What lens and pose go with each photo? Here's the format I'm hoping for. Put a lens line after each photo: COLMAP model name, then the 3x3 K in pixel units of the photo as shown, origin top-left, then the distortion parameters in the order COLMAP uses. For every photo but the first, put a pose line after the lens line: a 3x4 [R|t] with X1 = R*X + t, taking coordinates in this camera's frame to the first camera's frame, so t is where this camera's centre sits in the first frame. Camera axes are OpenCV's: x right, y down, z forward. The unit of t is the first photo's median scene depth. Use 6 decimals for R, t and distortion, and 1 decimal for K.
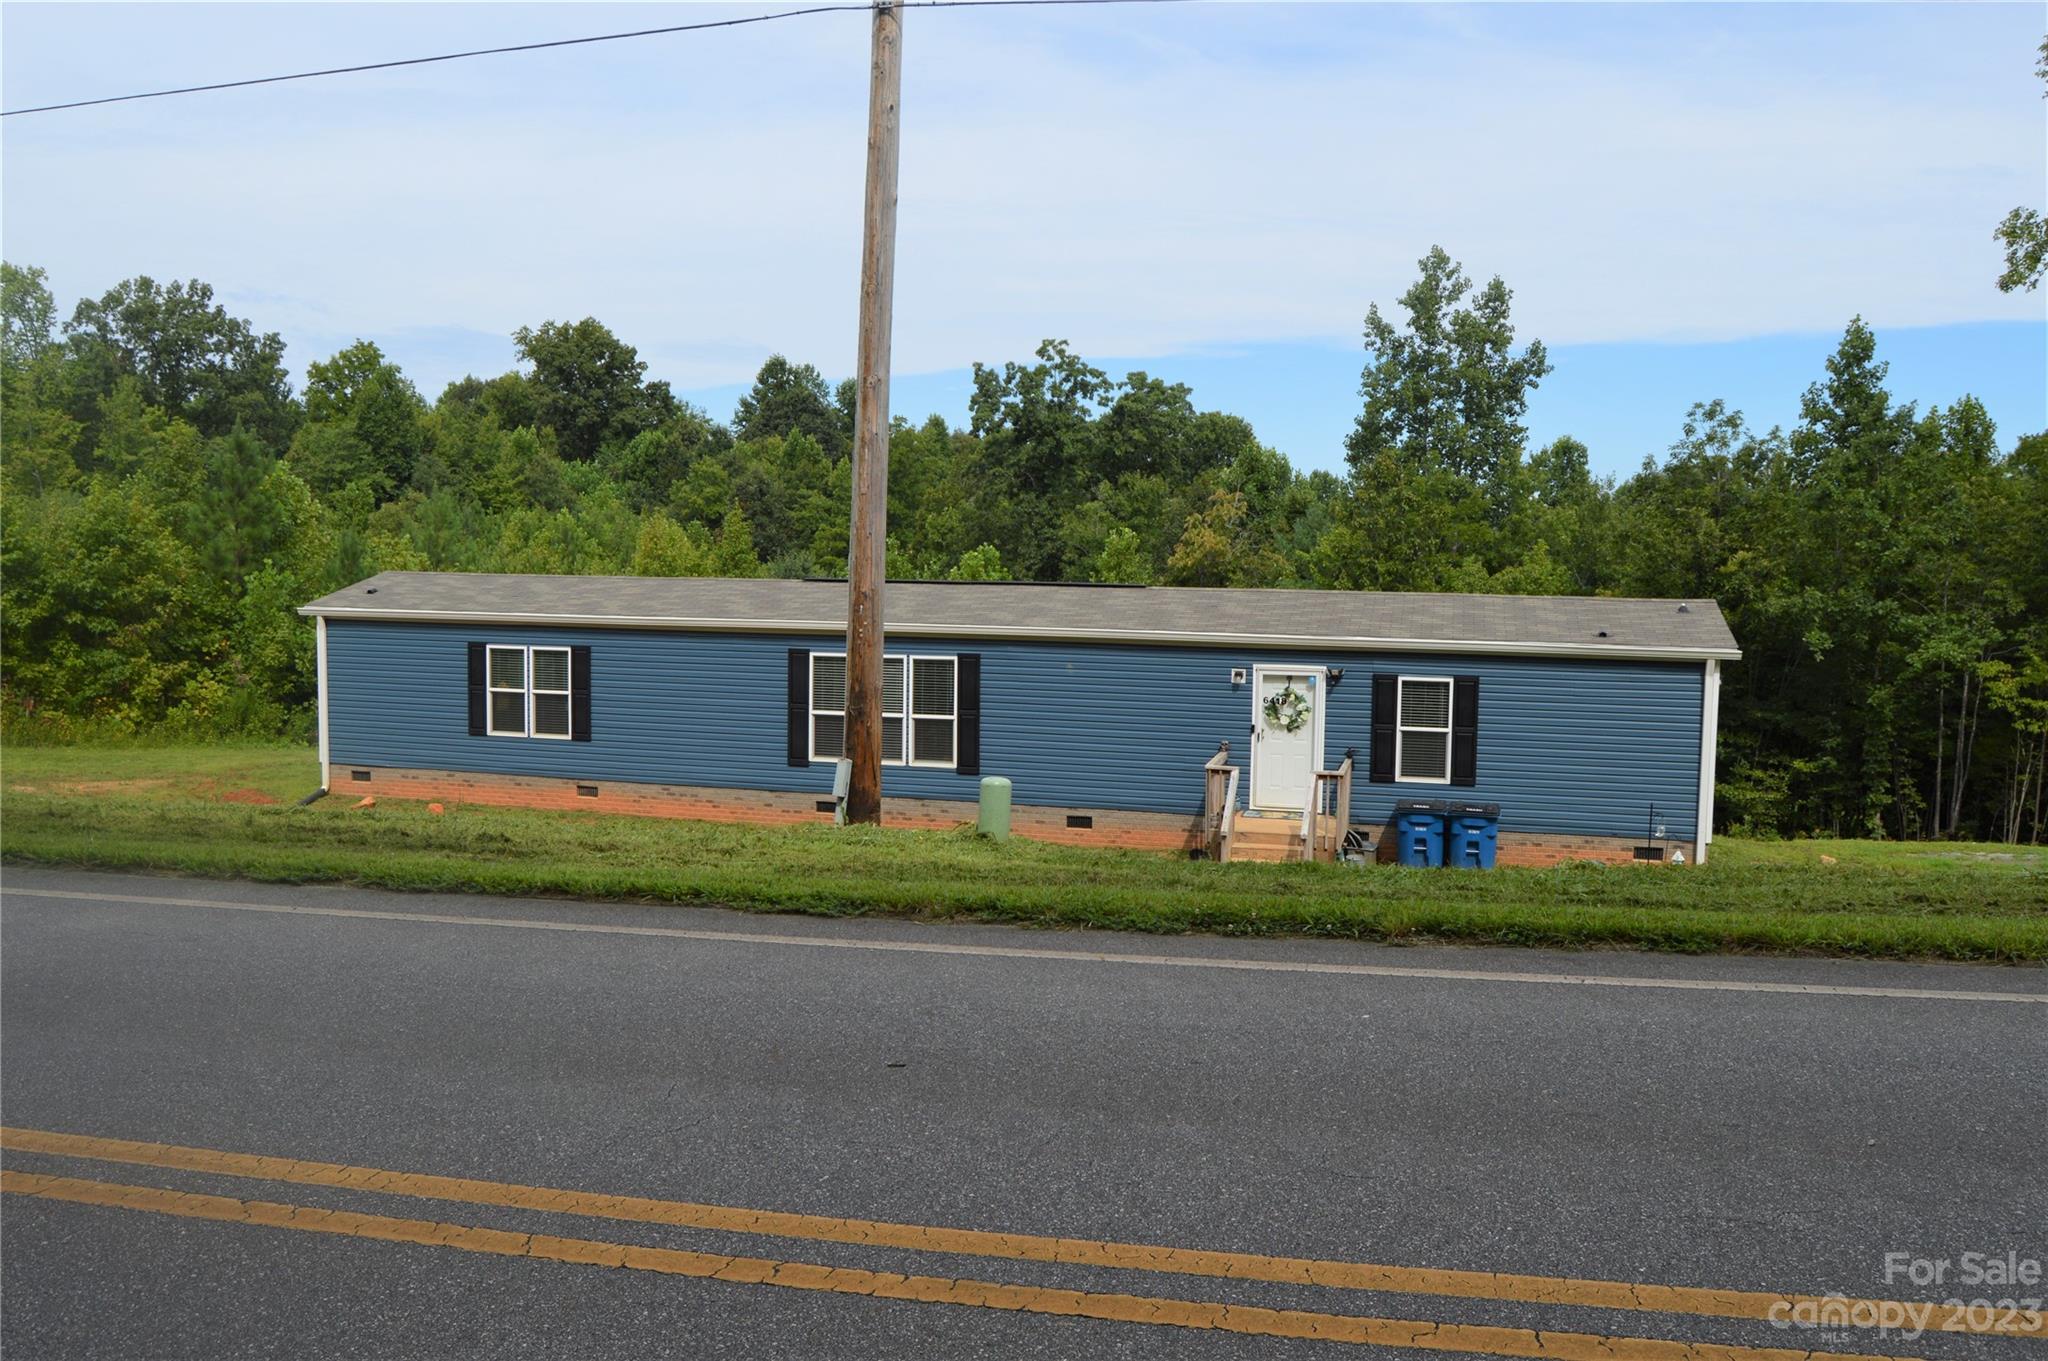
lens RADIAL K [[1619.9, 0, 1034.8], [0, 1619.9, 686.4], [0, 0, 1]] dist [-0.099106, 0.038507]
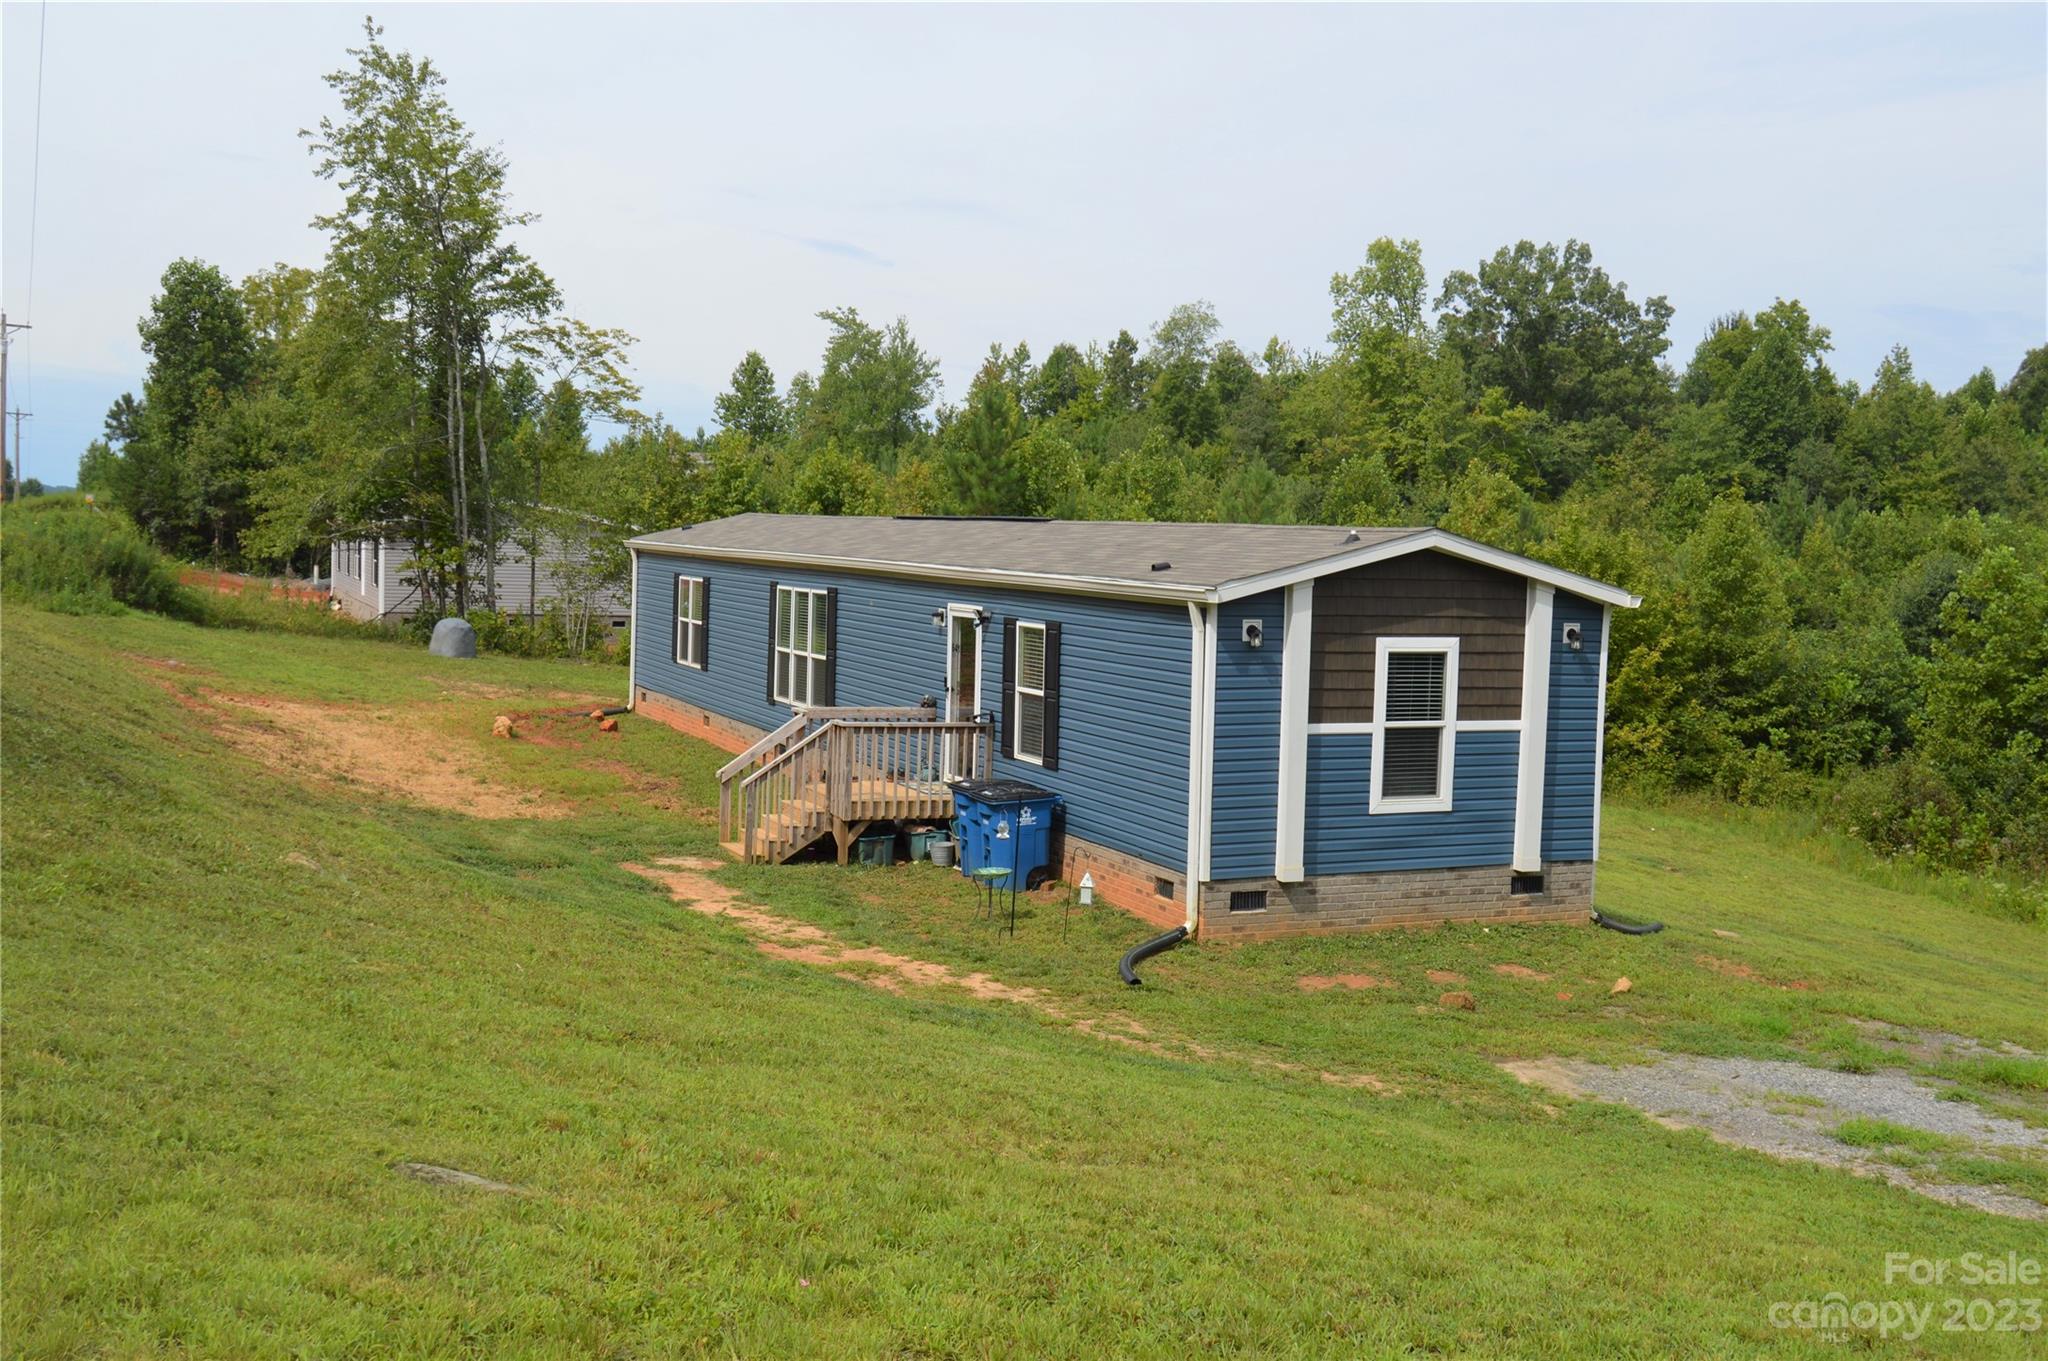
lens RADIAL K [[2107.0, 0, 1035.2], [0, 2107.0, 672.9], [0, 0, 1]] dist [-0.058282, 0.000000]
pose [[0.621811, 0.059290, -0.780919, 0.190251], [-0.093383, 0.995630, 0.001234, 0.003078], [0.777580, 0.072157, 0.624631, 0.070799]]
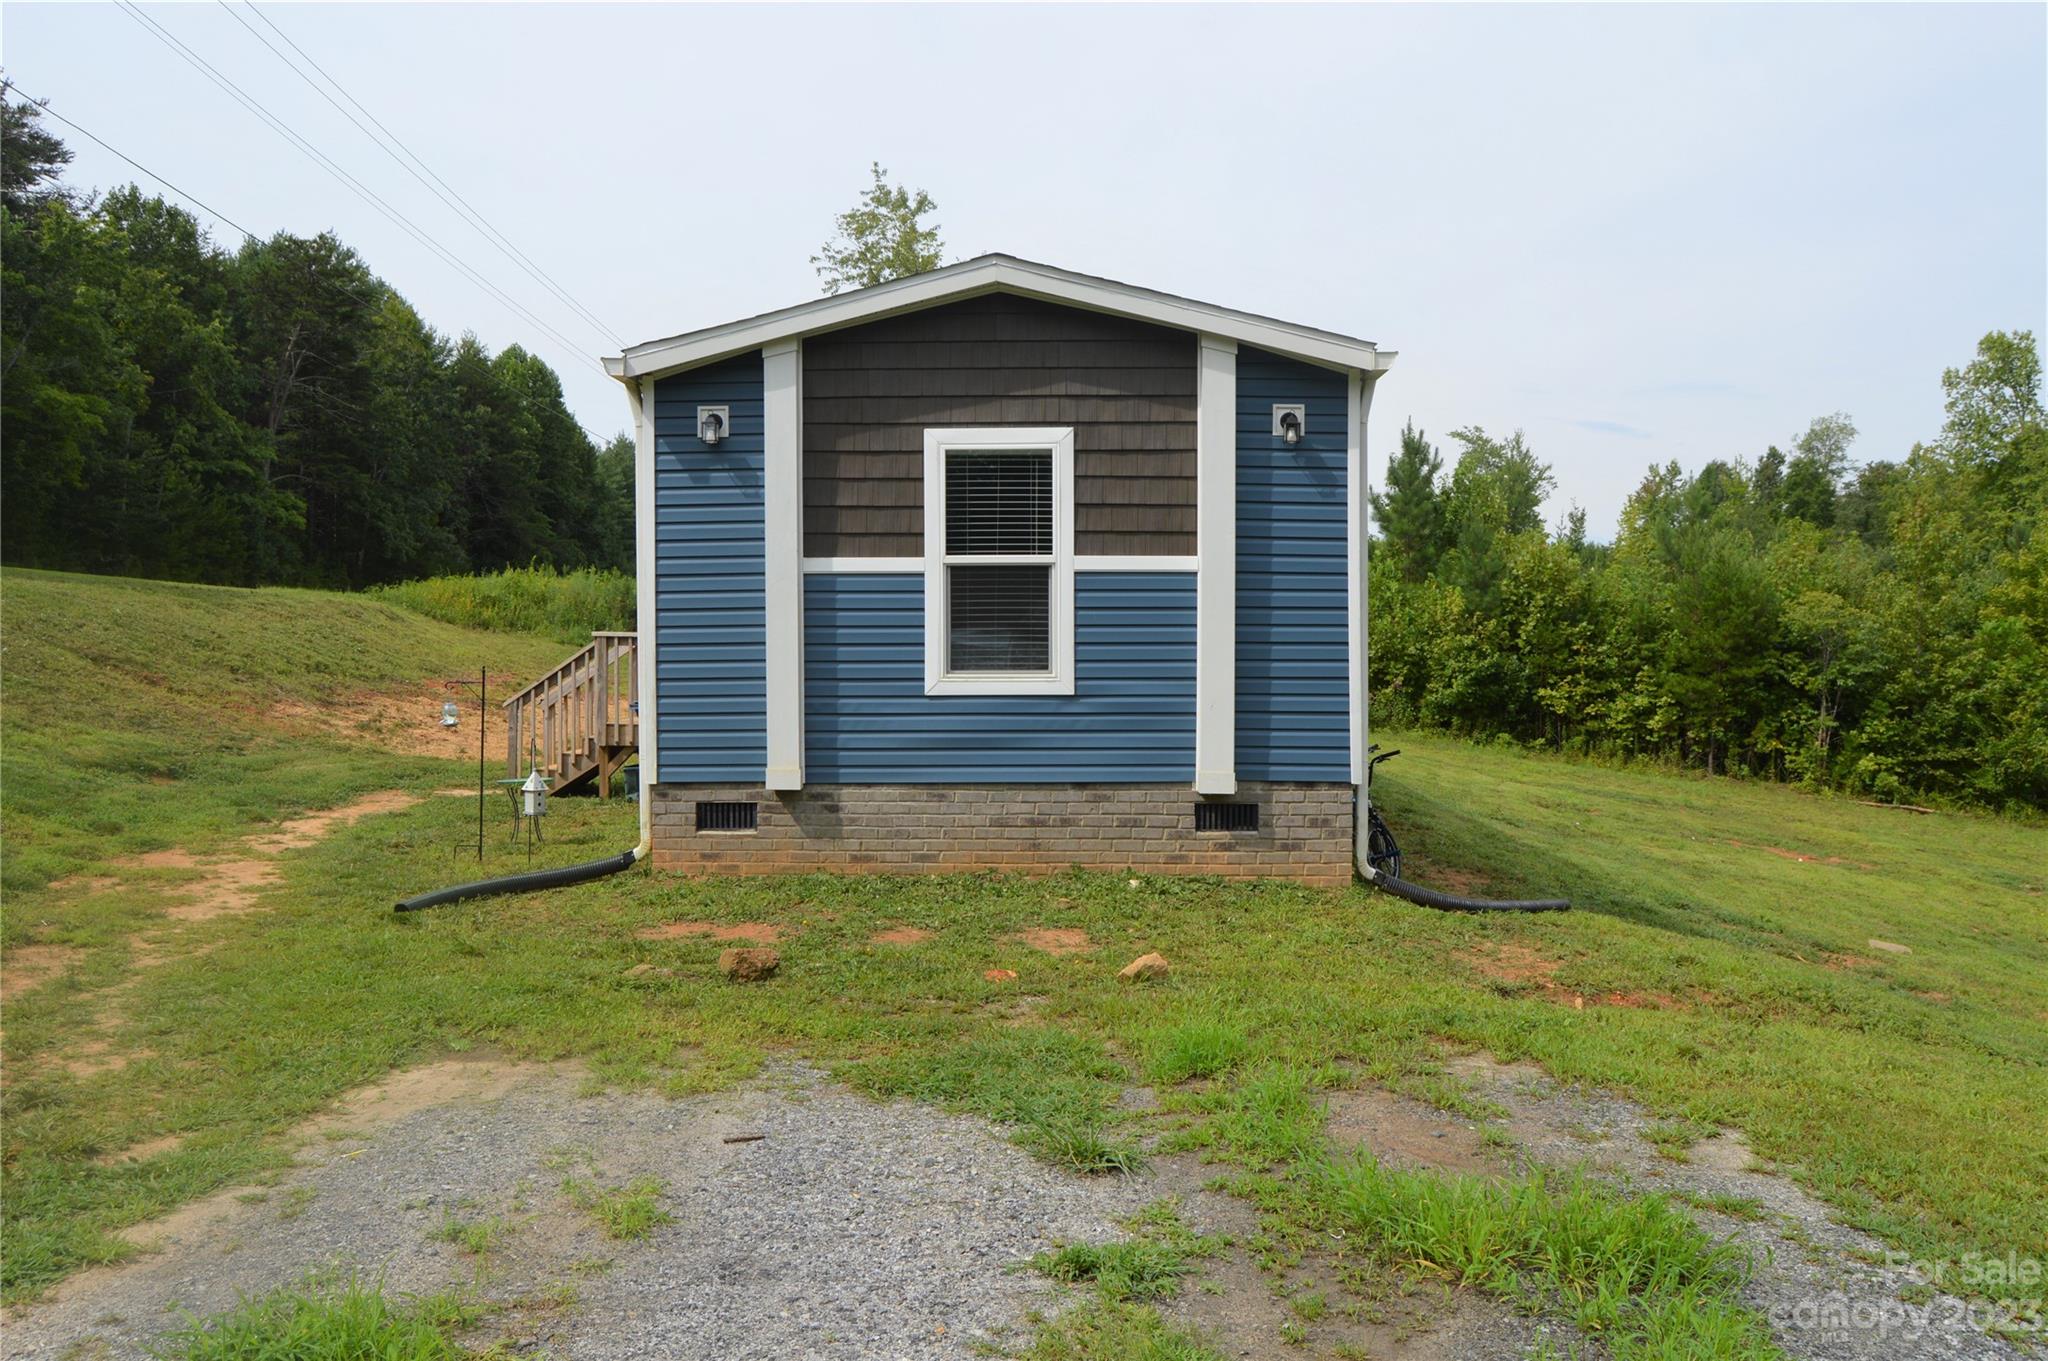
lens RADIAL K [[1619.9, 0, 1017.5], [0, 1619.9, 685.2], [0, 0, 1]] dist [-0.099106, 0.038507]
pose [[0.223581, 0.014333, -0.974580, 0.161880], [-0.088041, 0.996101, -0.005548, 0.011328], [0.970701, 0.087043, 0.223972, 0.180257]]
